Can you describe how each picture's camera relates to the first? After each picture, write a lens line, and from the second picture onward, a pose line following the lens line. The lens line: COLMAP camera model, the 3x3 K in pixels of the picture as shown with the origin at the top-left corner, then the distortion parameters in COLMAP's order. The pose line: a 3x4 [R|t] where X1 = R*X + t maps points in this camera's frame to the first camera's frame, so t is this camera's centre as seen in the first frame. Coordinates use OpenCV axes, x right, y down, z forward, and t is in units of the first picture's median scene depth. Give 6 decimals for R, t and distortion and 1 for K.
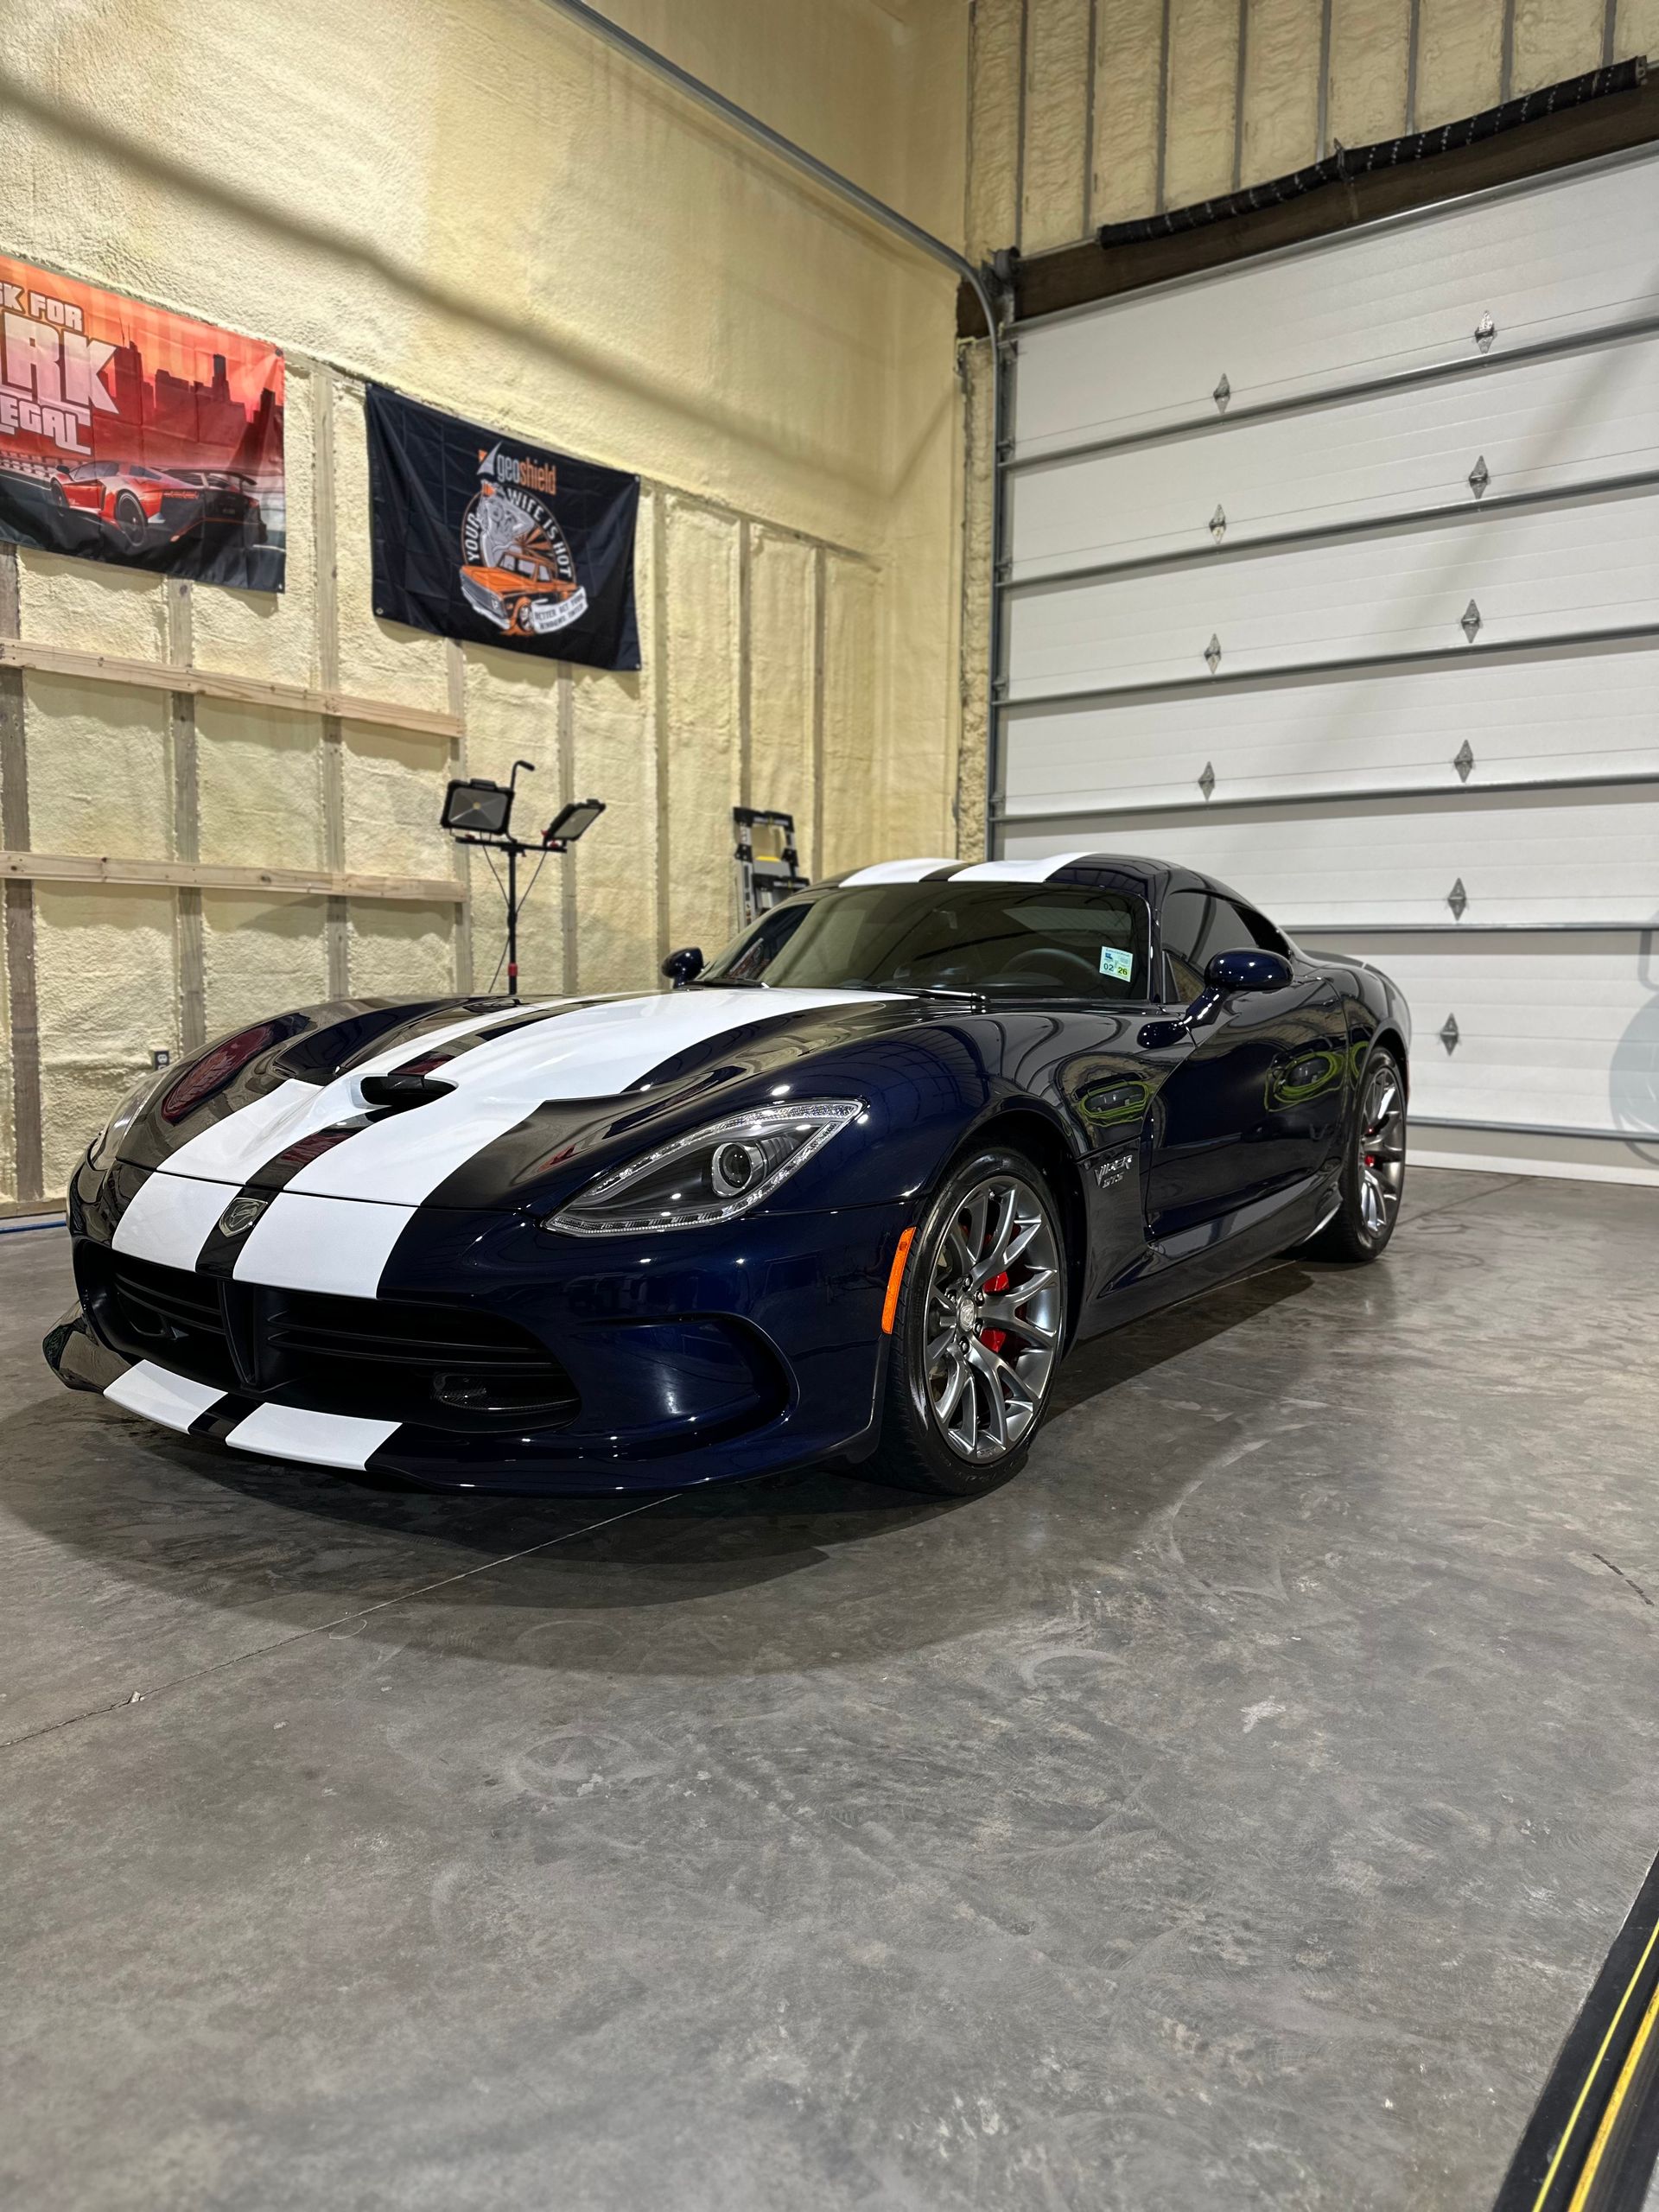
lens RADIAL K [[1596.8, 0, 829.4], [0, 1596.8, 1118.9], [0, 0, 1]] dist [0.019806, 0.002573]
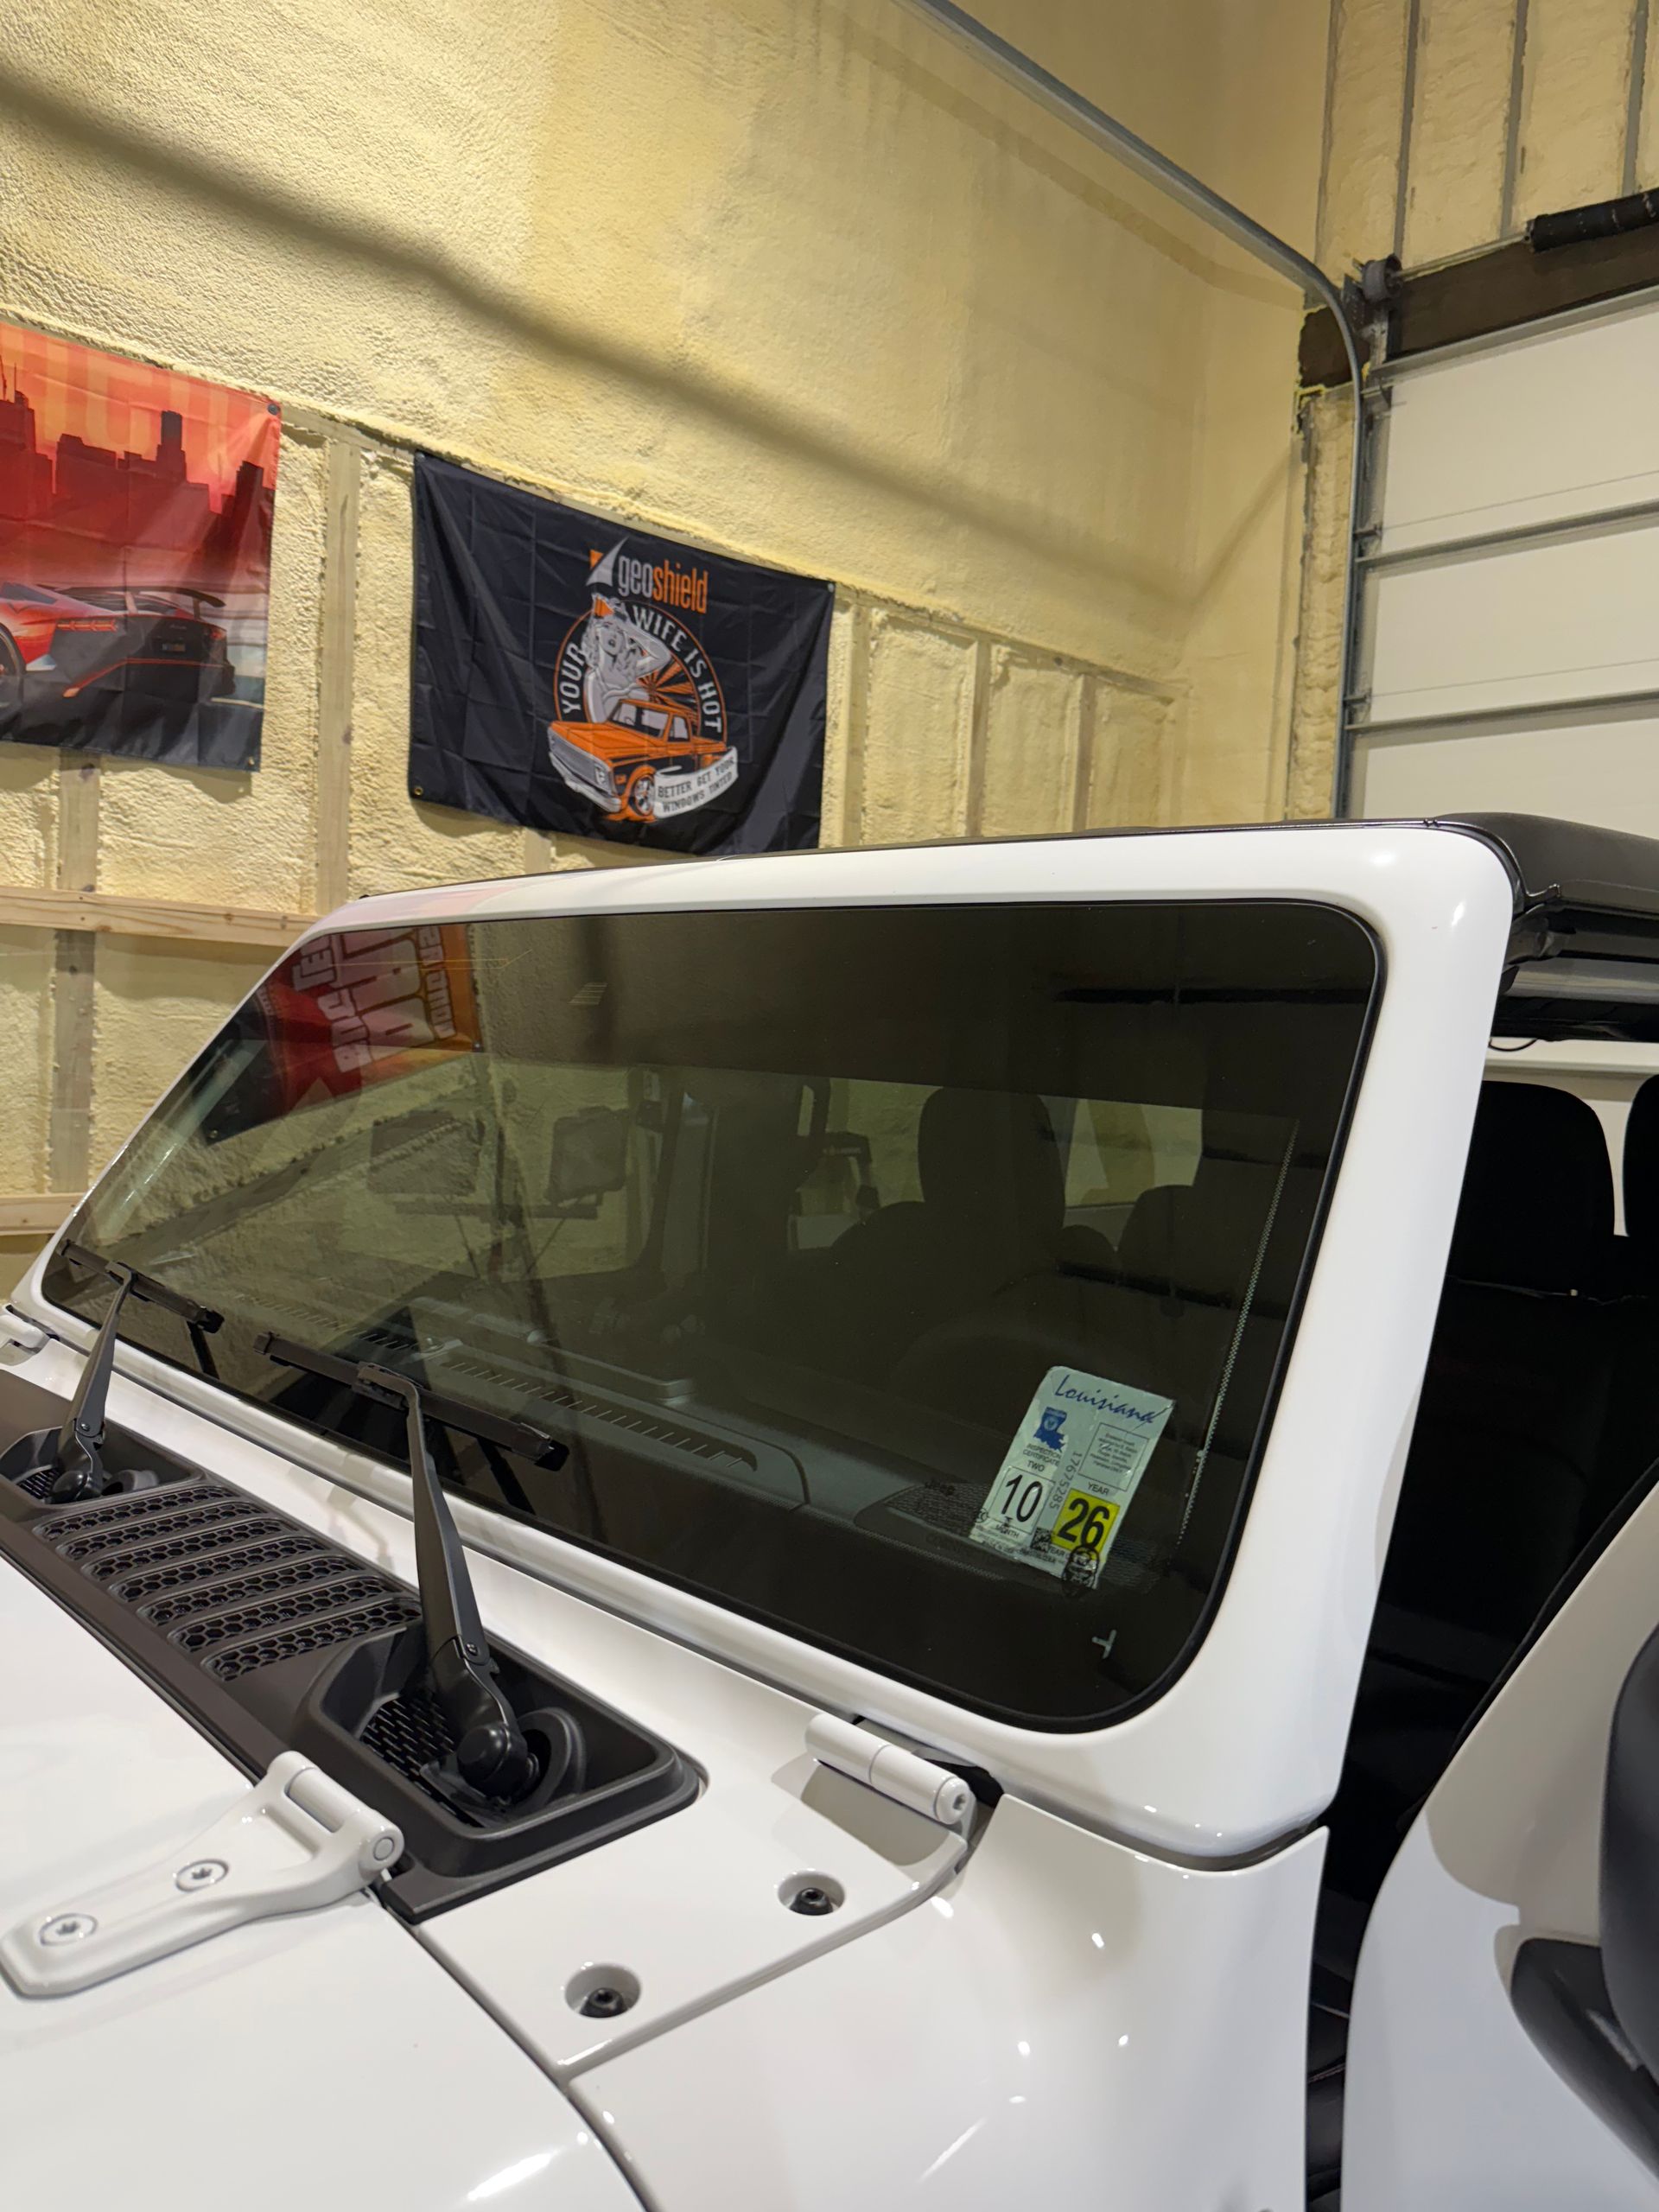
lens RADIAL K [[1617.8, 0, 809.4], [0, 1617.8, 1109.3], [0, 0, 1]] dist [0.040735, -0.042176]
pose [[0.987260, 0.046726, -0.152098, -0.013170], [-0.055005, 0.997199, -0.050684, -0.157302], [0.149304, 0.058404, 0.987065, 0.363242]]
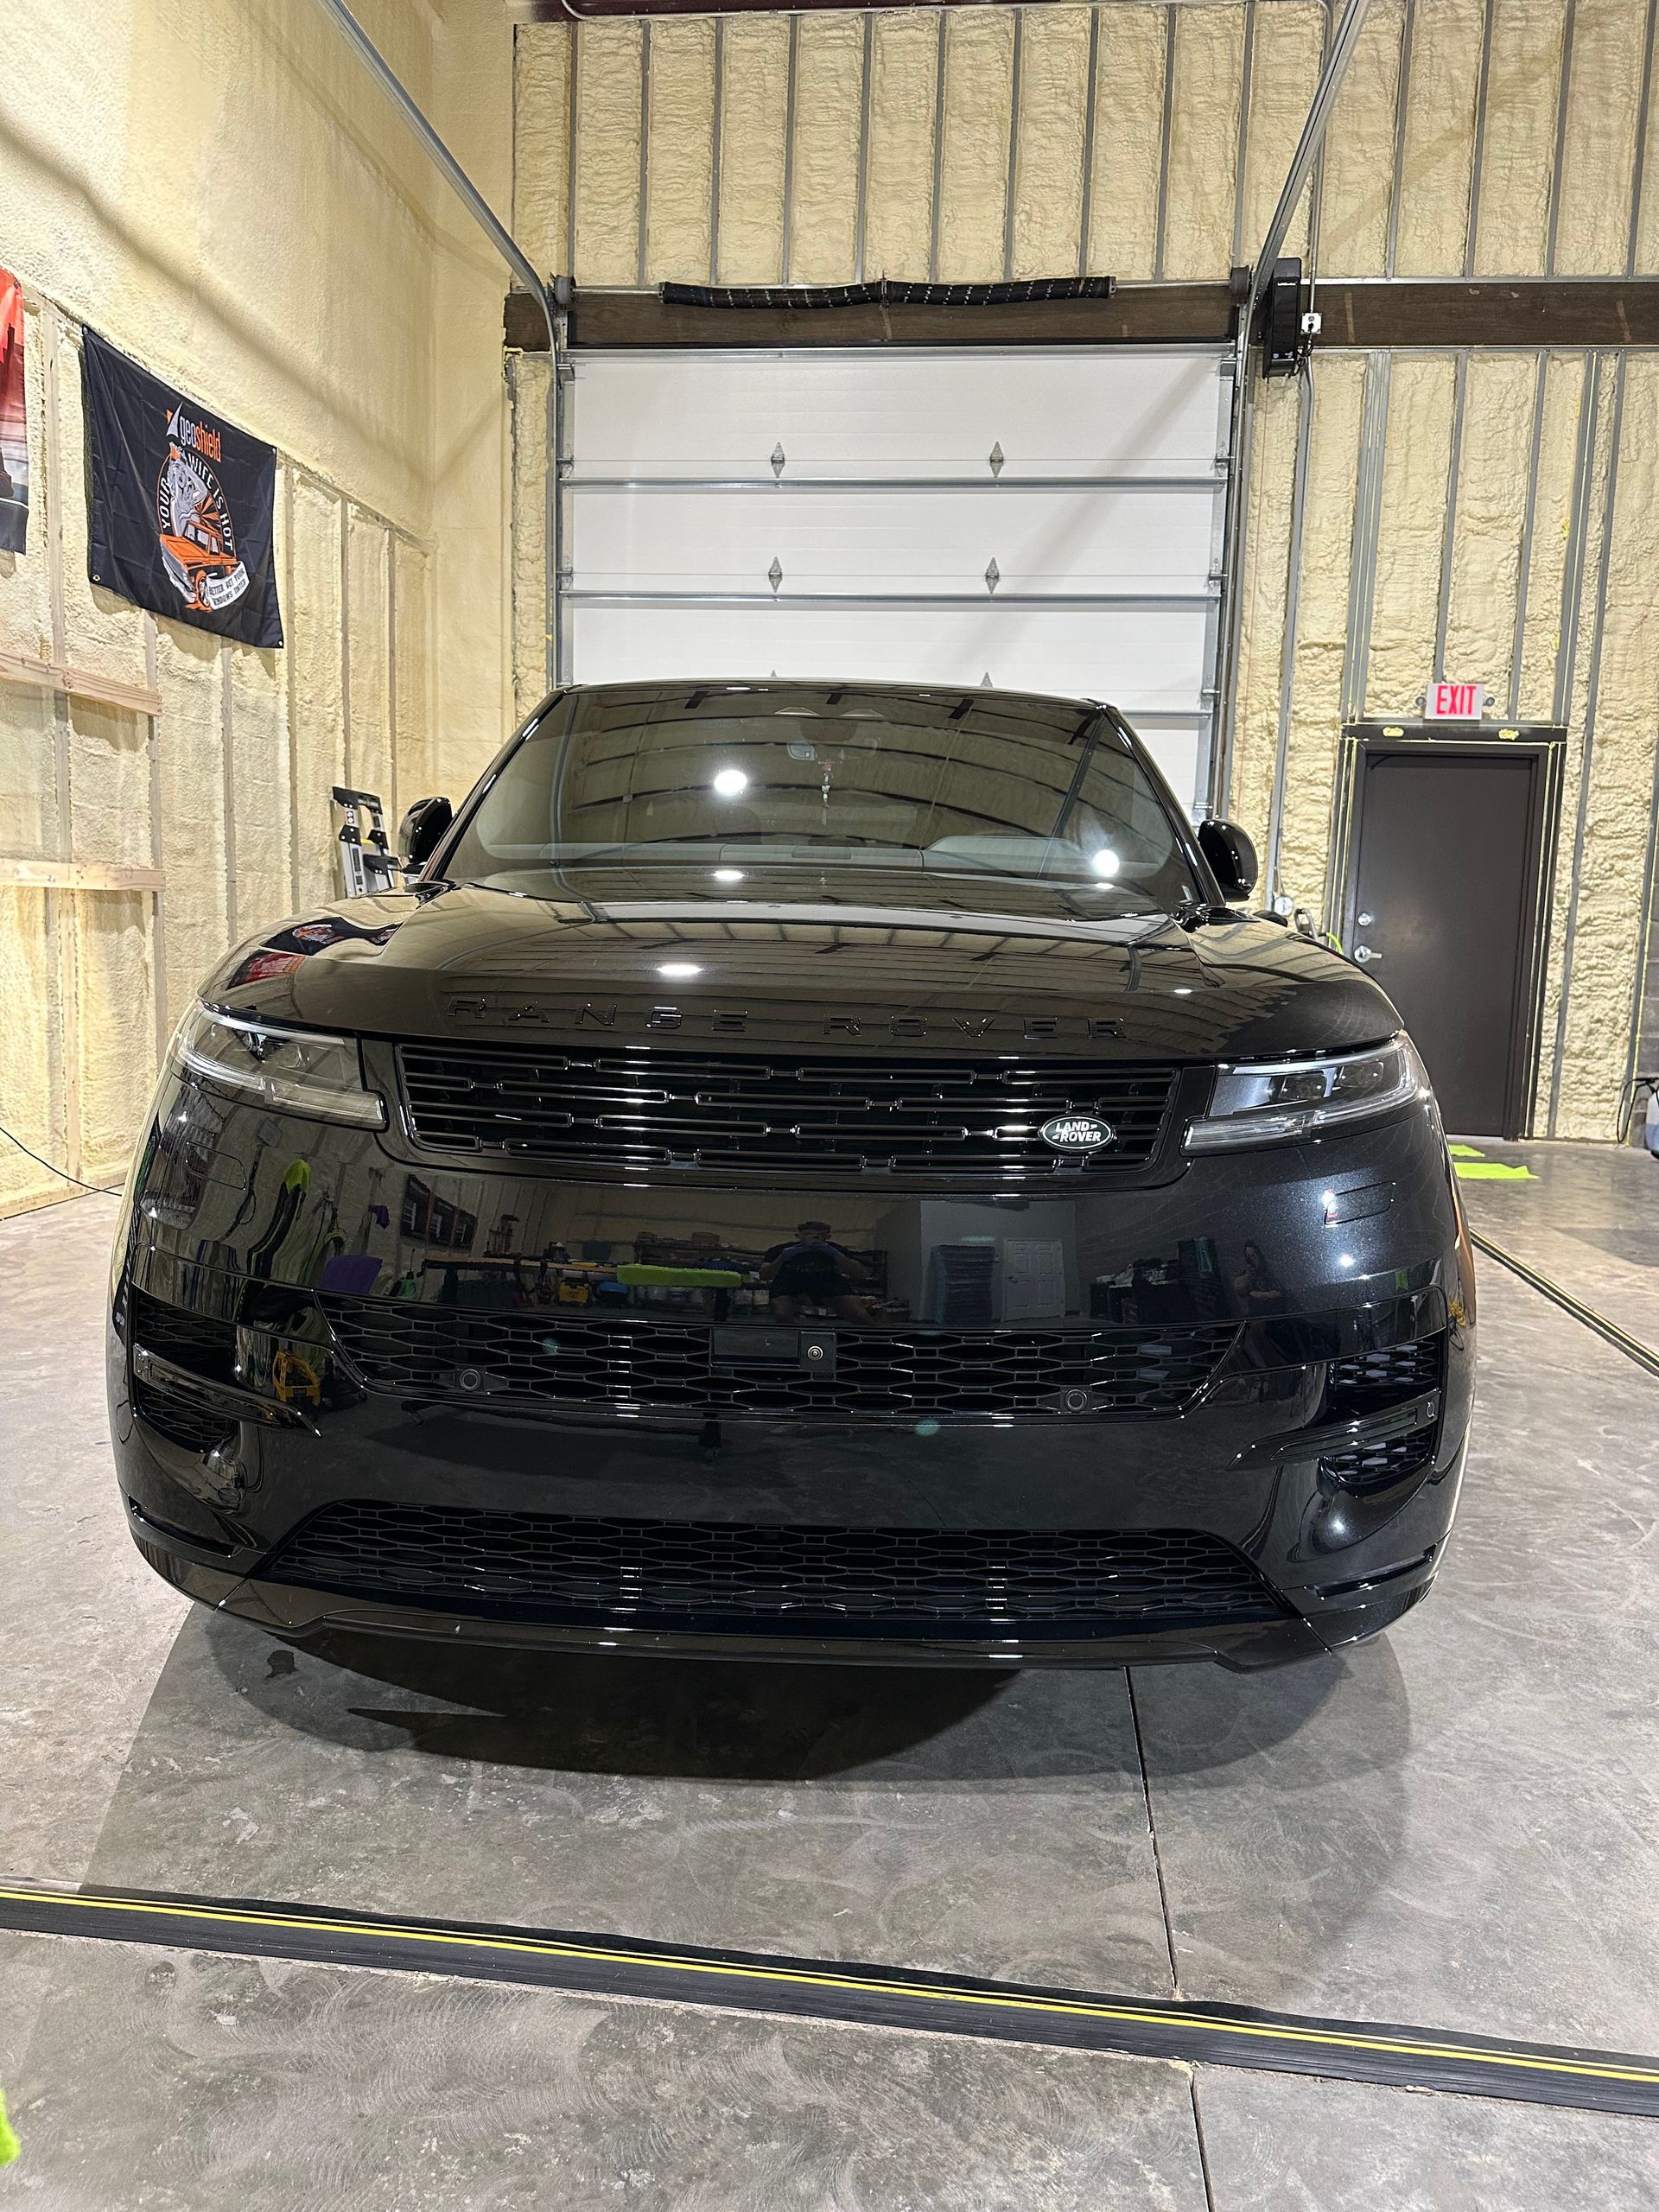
lens RADIAL K [[1596.8, 0, 829.4], [0, 1596.8, 1118.9], [0, 0, 1]] dist [0.019806, 0.002573]
pose [[0.856188, -0.042882, 0.514881, -0.401756], [0.021664, 0.998653, 0.047149, -0.035158], [-0.516209, -0.029214, 0.855964, -0.030181]]
